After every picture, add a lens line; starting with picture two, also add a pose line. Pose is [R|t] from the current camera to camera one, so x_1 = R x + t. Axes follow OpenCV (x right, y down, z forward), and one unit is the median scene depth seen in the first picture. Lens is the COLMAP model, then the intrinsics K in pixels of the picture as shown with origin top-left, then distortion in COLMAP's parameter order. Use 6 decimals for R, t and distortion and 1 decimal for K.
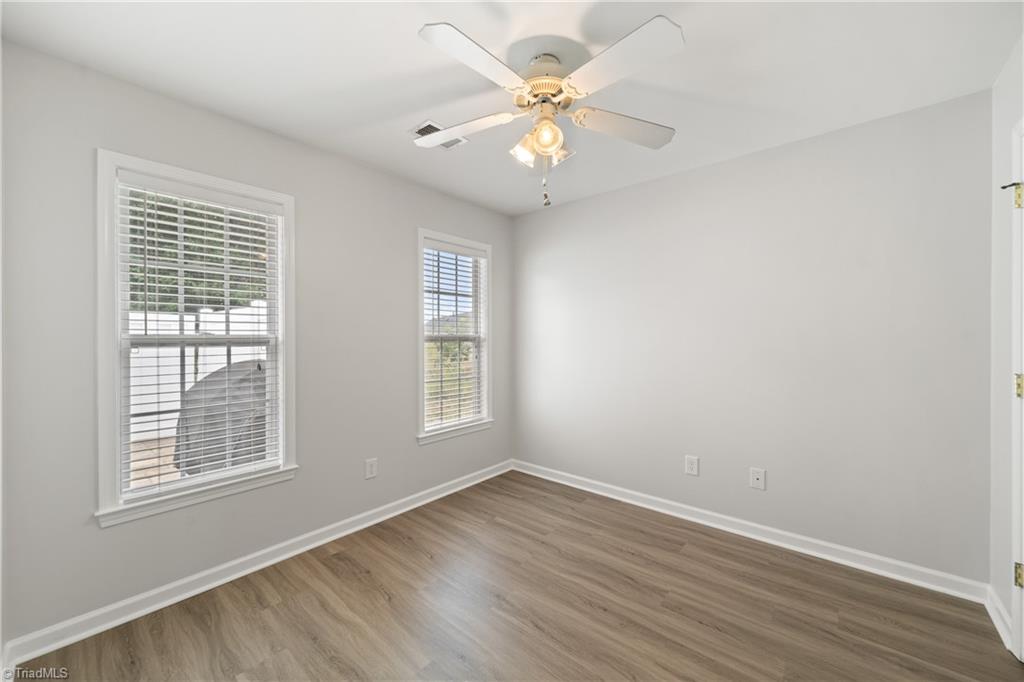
lens RADIAL K [[392.2, 0, 511.5], [0, 392.2, 338.4], [0, 0, 1]] dist [0.006874, -0.000409]
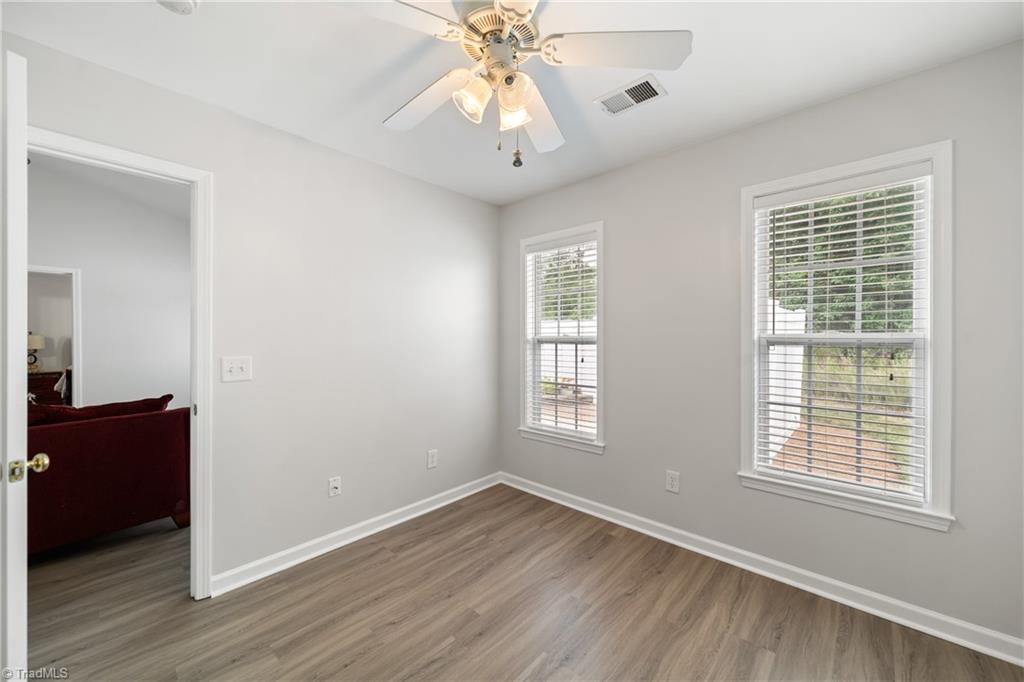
lens RADIAL K [[392.2, 0, 511.2], [0, 392.2, 338.5], [0, 0, 1]] dist [0.006874, -0.000409]
pose [[-0.031784, 0.006273, -0.999475, 0.499842], [-0.001650, 0.999979, 0.006329, -0.006378], [0.999493, 0.001851, -0.031773, 0.577260]]
